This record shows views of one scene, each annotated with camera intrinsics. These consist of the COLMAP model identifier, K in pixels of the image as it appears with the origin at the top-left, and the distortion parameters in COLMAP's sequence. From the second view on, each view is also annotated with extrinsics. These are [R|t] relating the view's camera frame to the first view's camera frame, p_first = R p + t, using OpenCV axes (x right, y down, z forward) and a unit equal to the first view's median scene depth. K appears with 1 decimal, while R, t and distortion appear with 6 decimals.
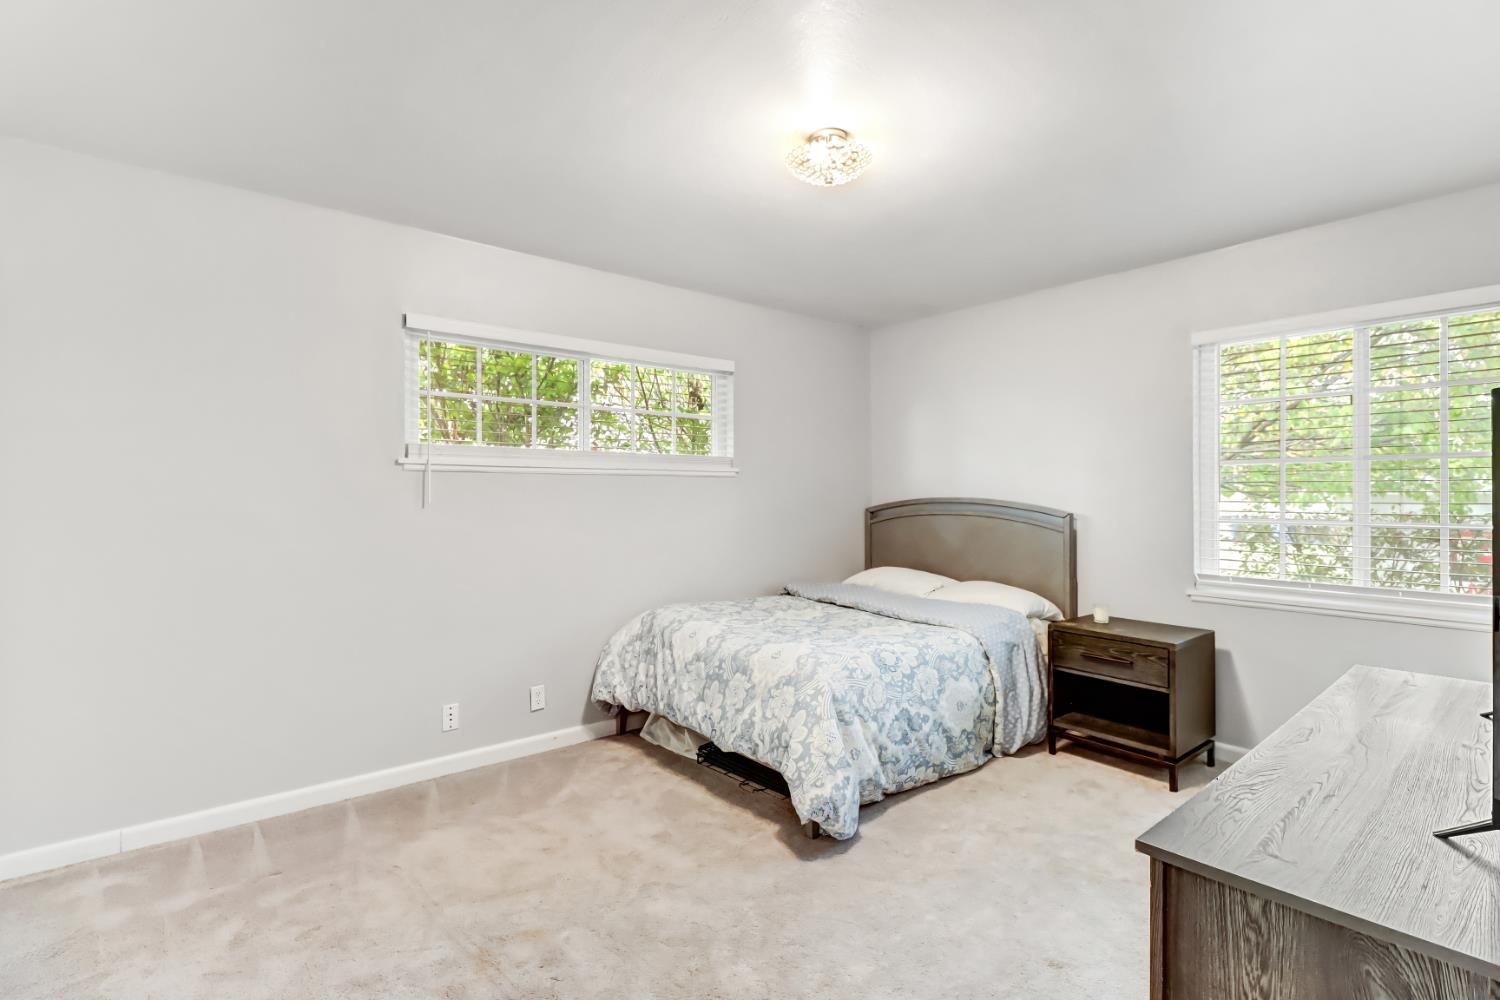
lens RADIAL K [[700.8, 0, 769.6], [0, 700.8, 486.0], [0, 0, 1]] dist [0.002516, -0.000261]
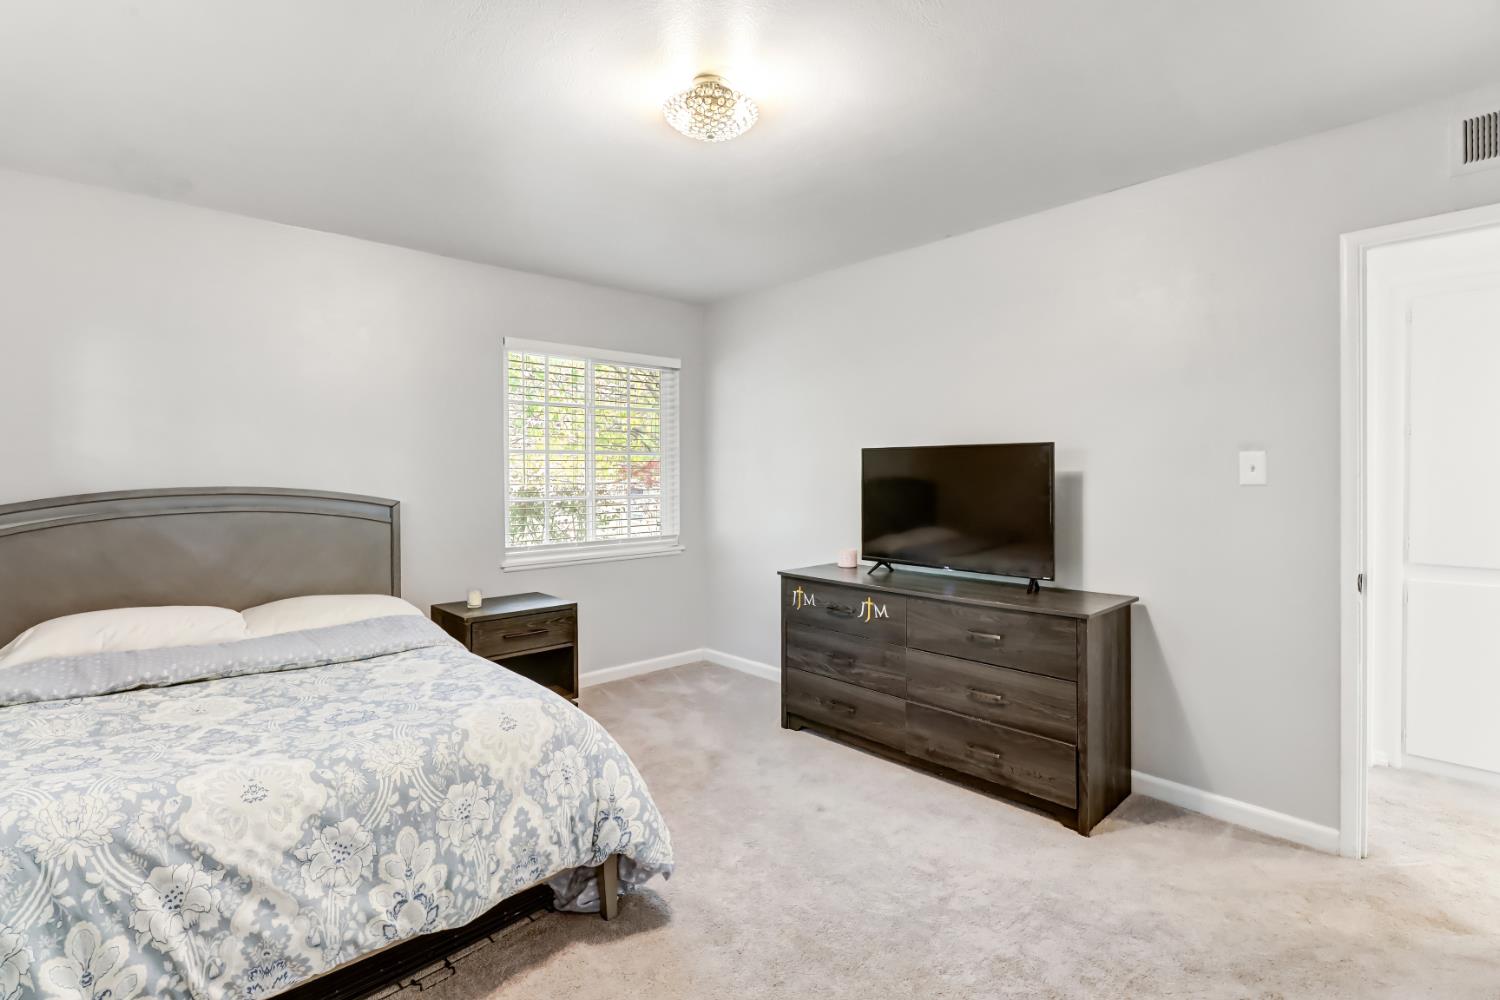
lens RADIAL K [[703.0, 0, 737.3], [0, 703.0, 479.2], [0, 0, 1]] dist [0.000446, -0.000524]
pose [[-0.031338, -0.009986, 0.999459, -0.623056], [-0.003863, 0.999944, 0.009869, 0.000426], [-0.999501, -0.003551, -0.031375, 0.752654]]
